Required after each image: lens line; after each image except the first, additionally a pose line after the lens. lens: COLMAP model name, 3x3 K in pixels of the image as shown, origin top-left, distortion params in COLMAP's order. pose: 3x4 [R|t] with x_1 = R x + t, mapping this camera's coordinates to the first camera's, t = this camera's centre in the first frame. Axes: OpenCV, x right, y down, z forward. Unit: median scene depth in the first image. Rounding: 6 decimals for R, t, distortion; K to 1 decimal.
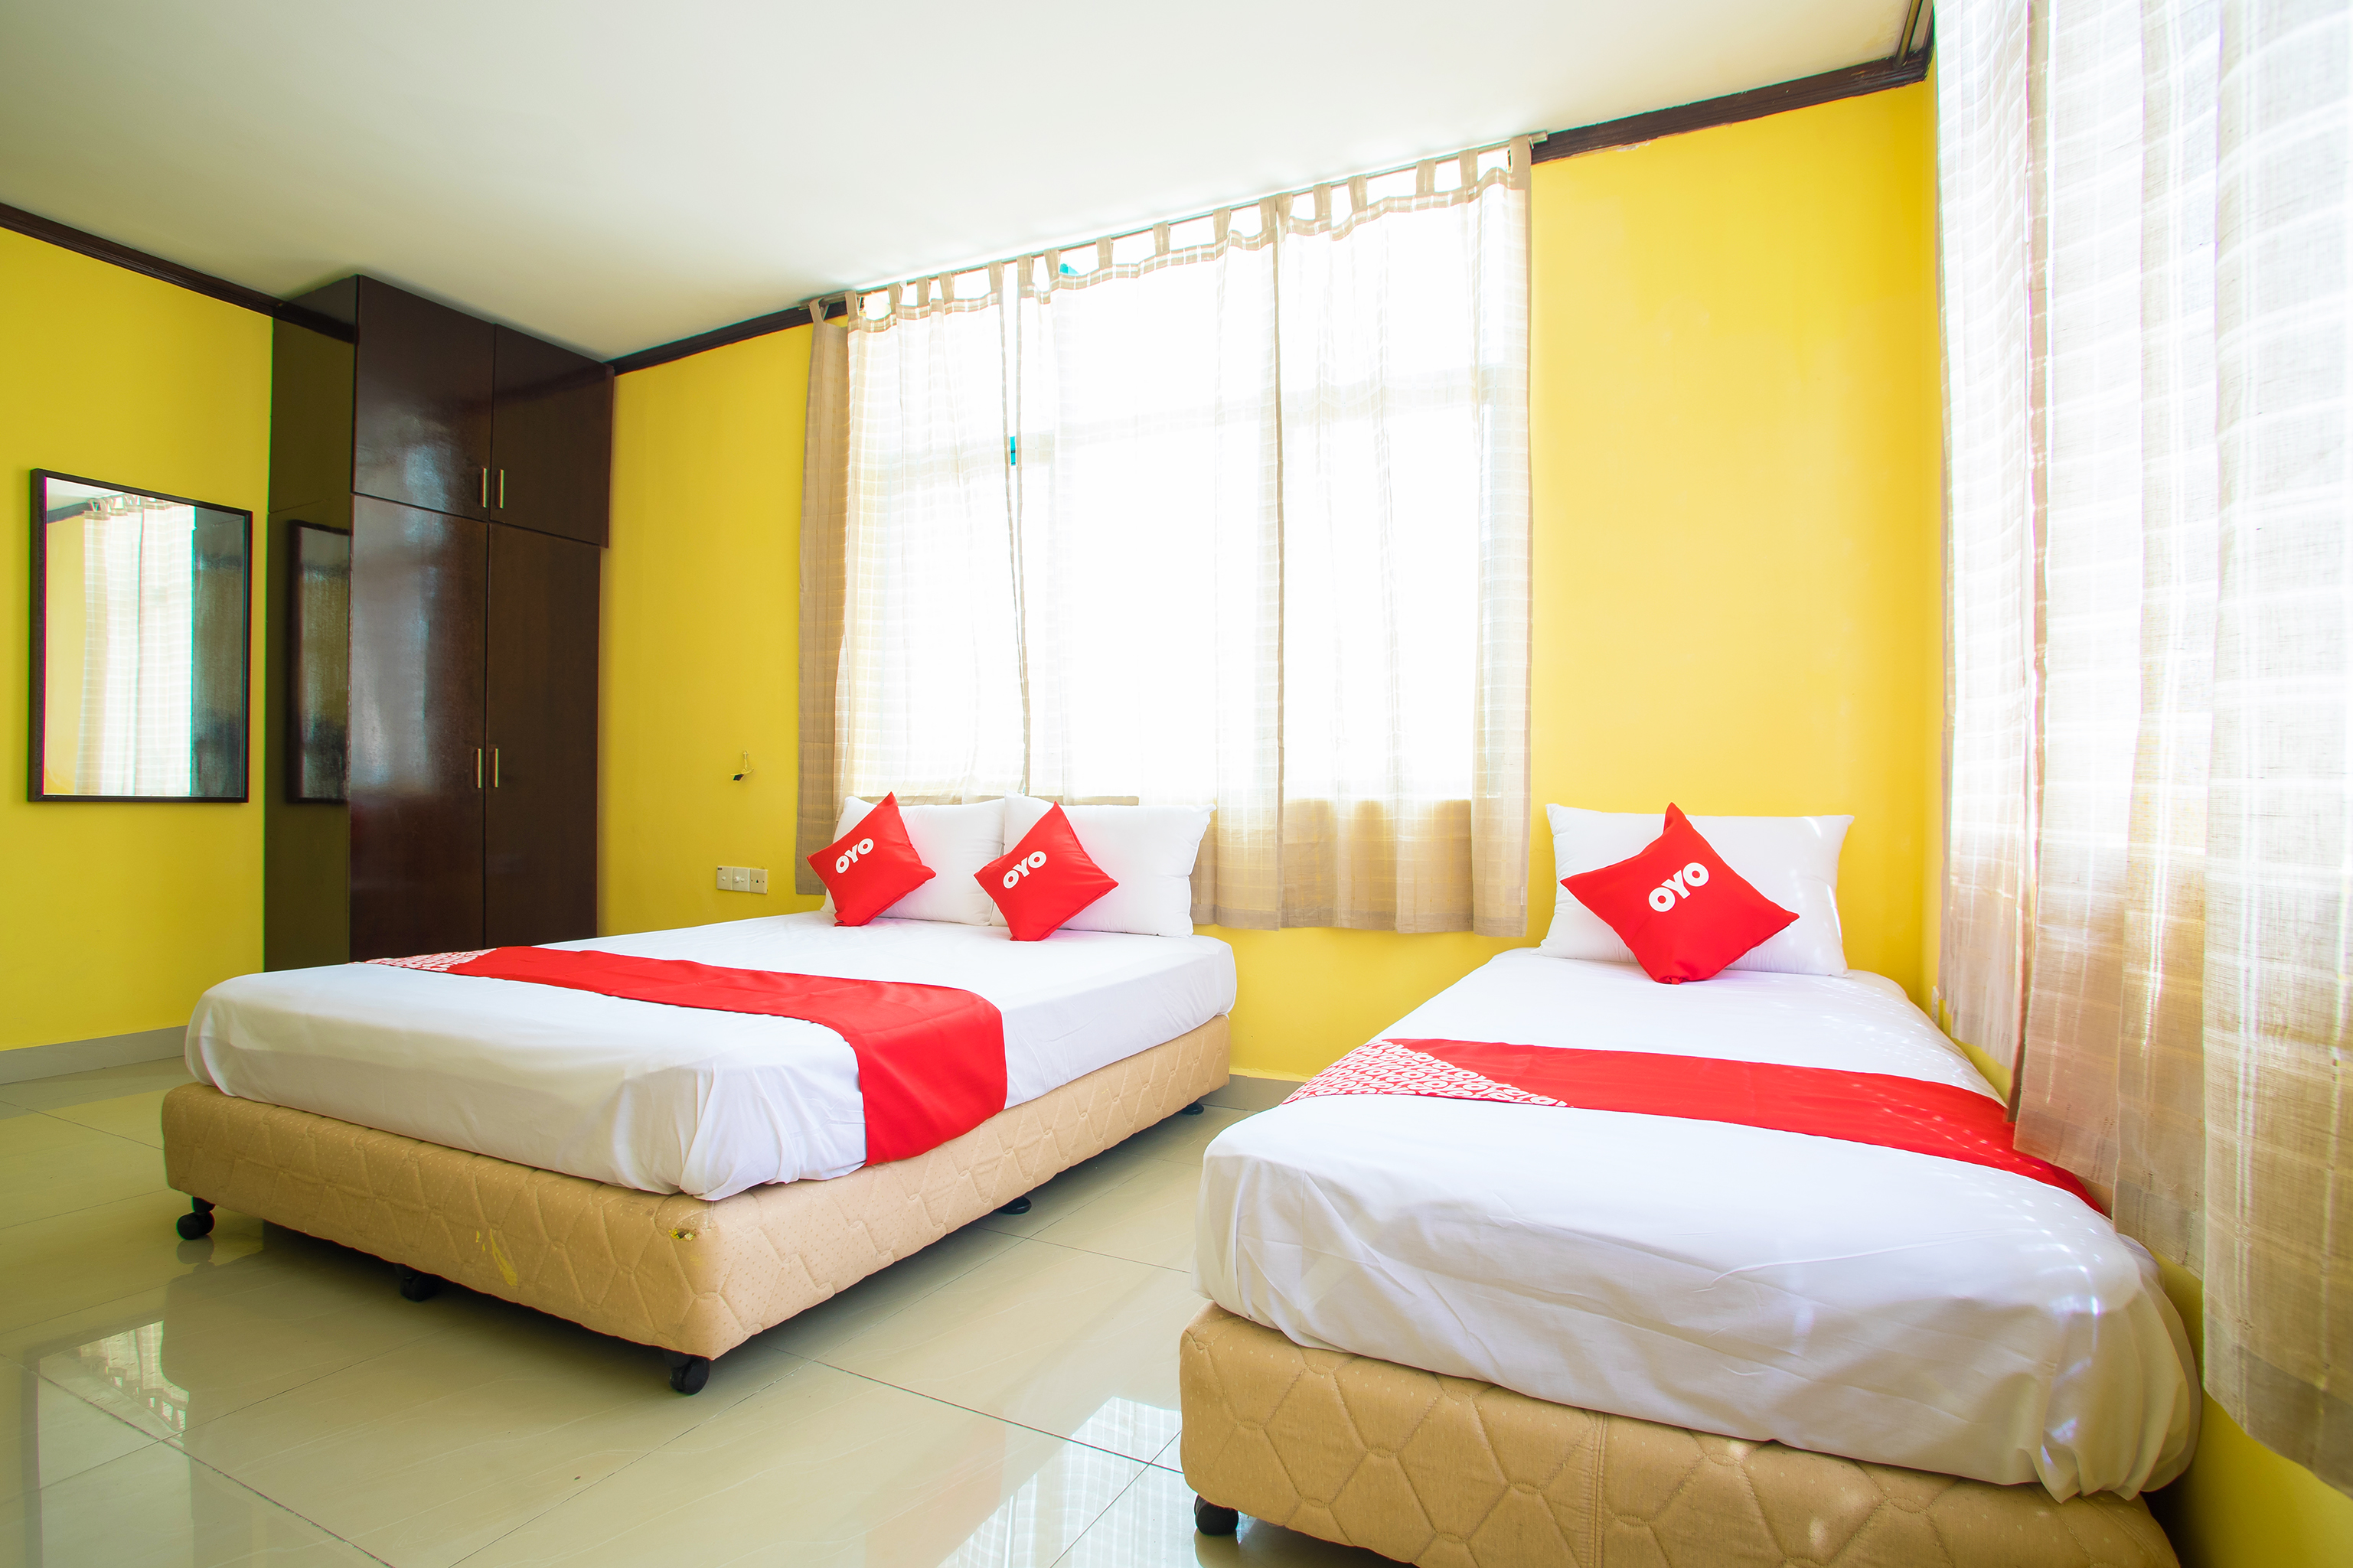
lens RADIAL K [[1166.0, 0, 1229.5], [0, 1166.0, 774.0], [0, 0, 1]] dist [-0.000838, 0.000874]
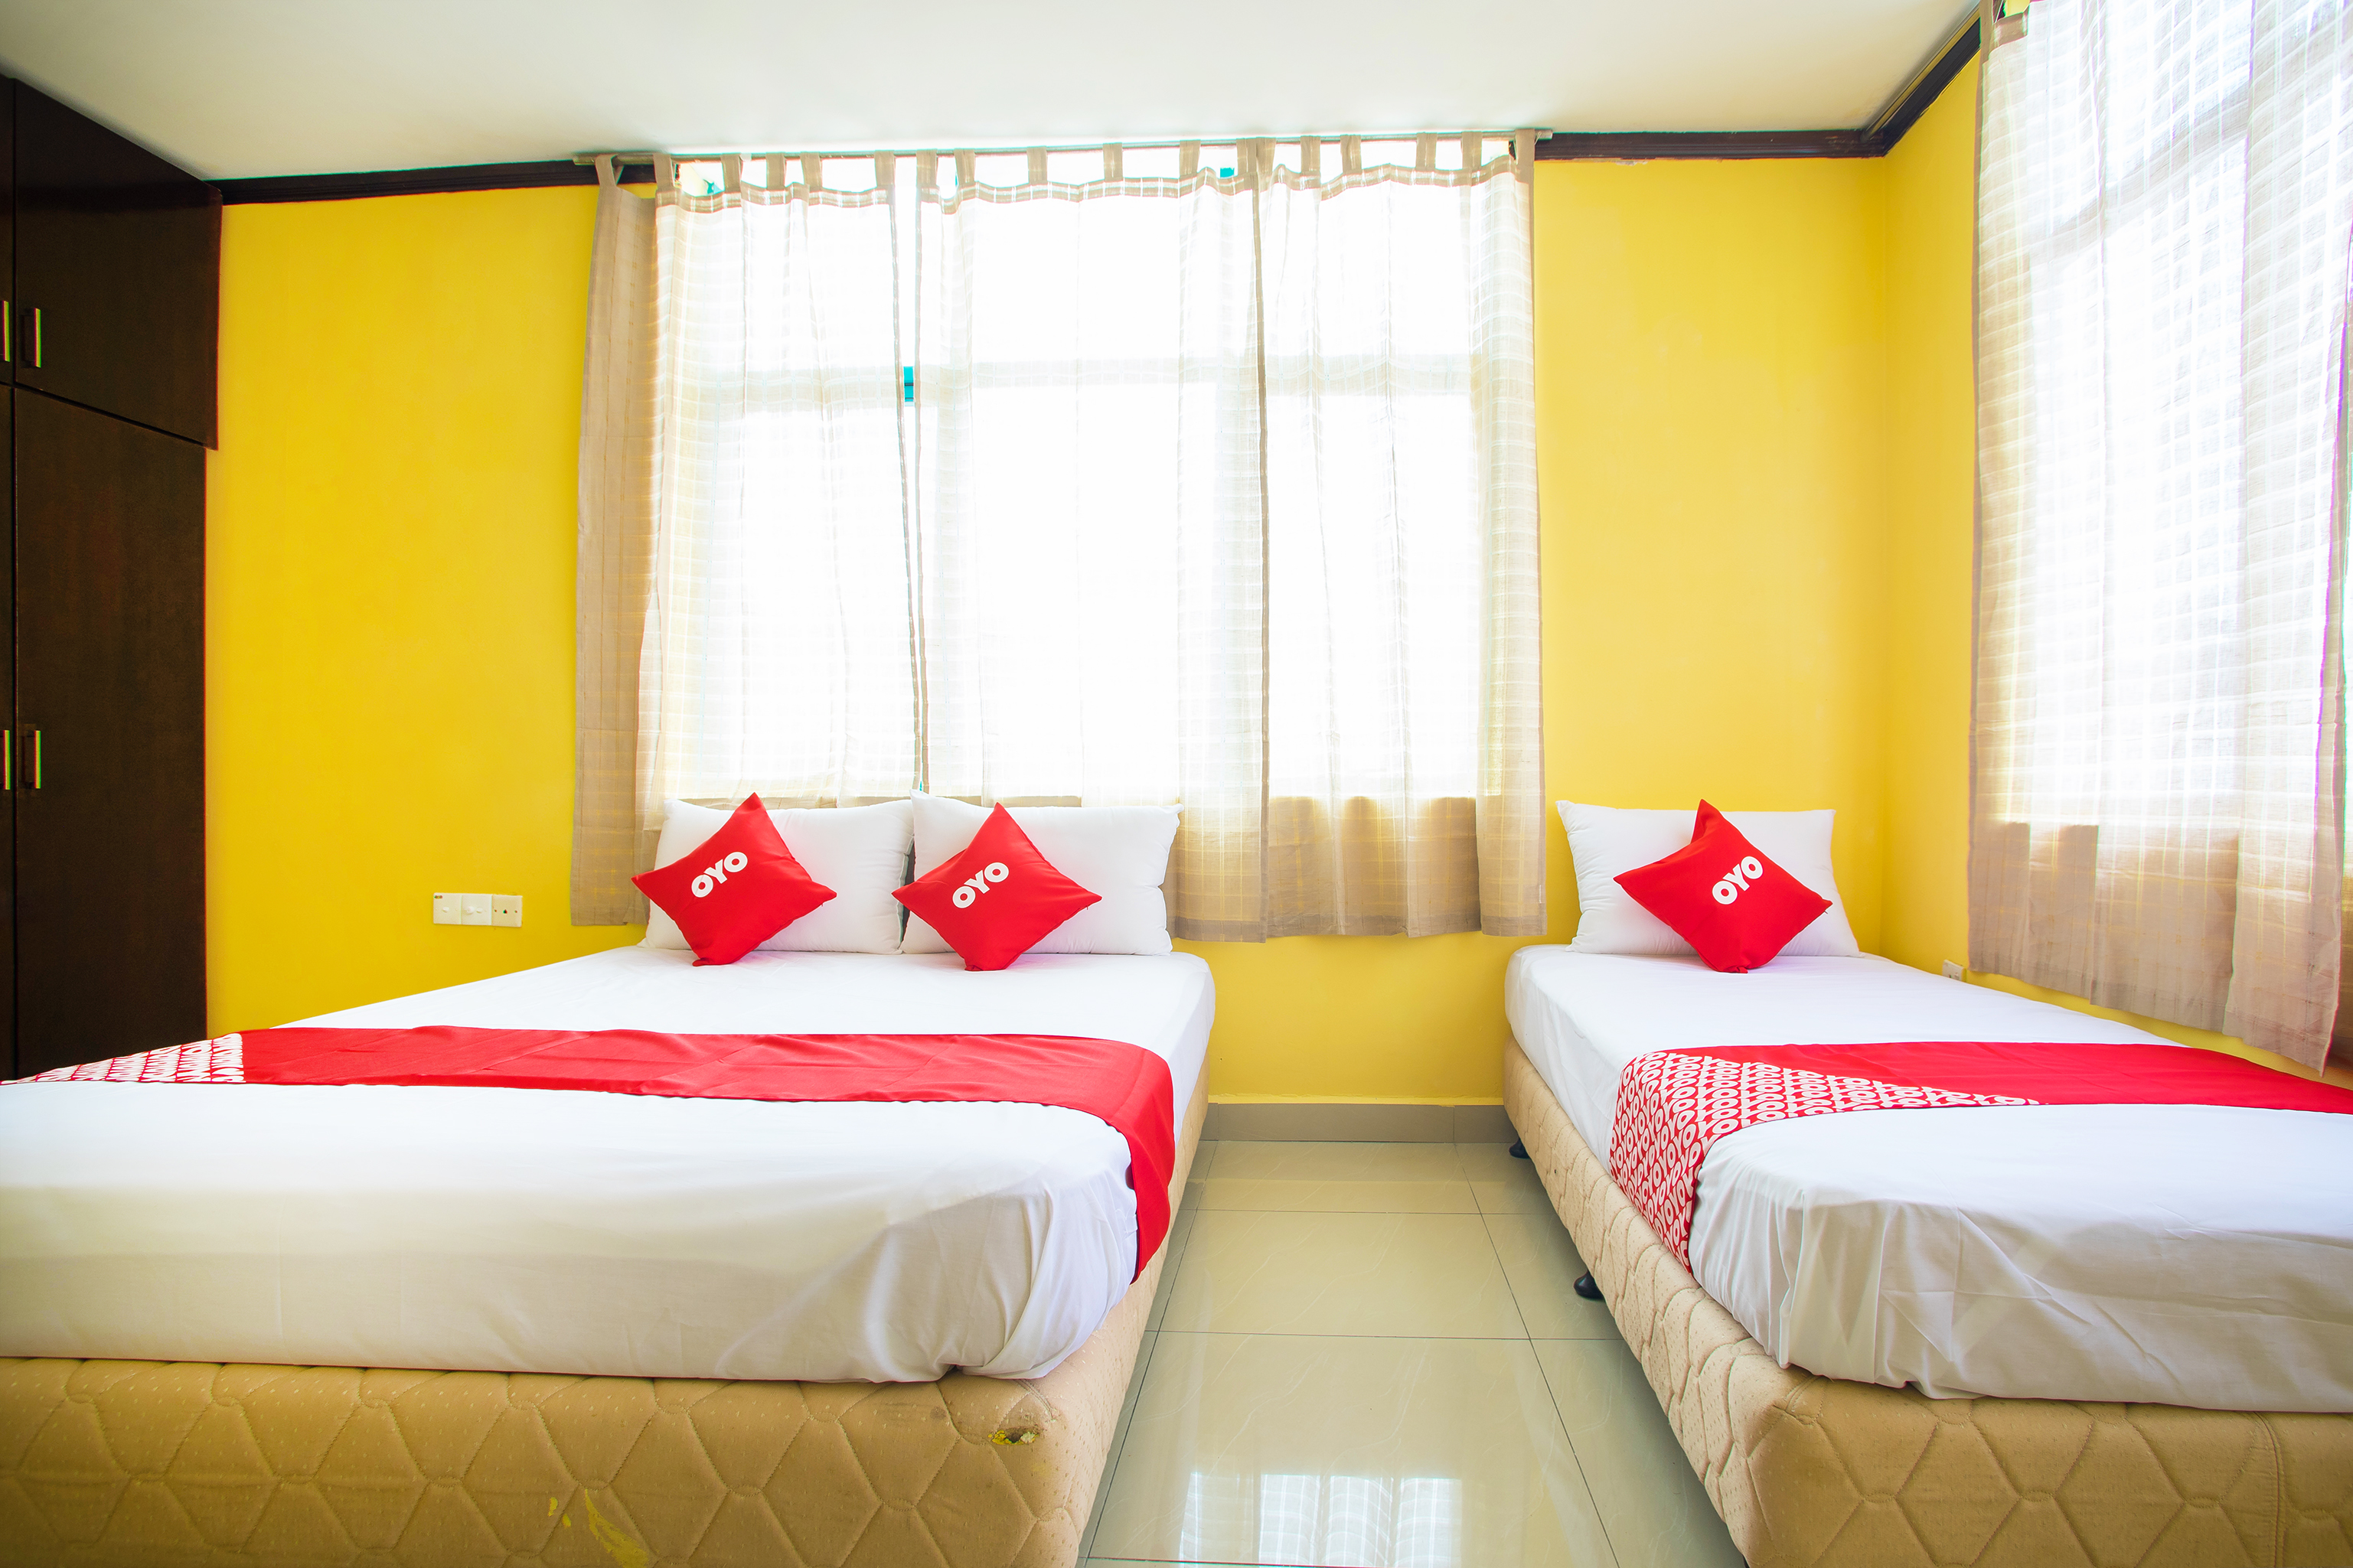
lens RADIAL K [[1178.1, 0, 1234.7], [0, 1178.1, 784.3], [0, 0, 1]] dist [-0.023018, 0.021713]
pose [[0.925951, -0.003509, 0.377629, -0.325945], [-0.001195, 0.999925, 0.012223, -0.000958], [-0.377643, -0.011769, 0.925876, 0.148794]]
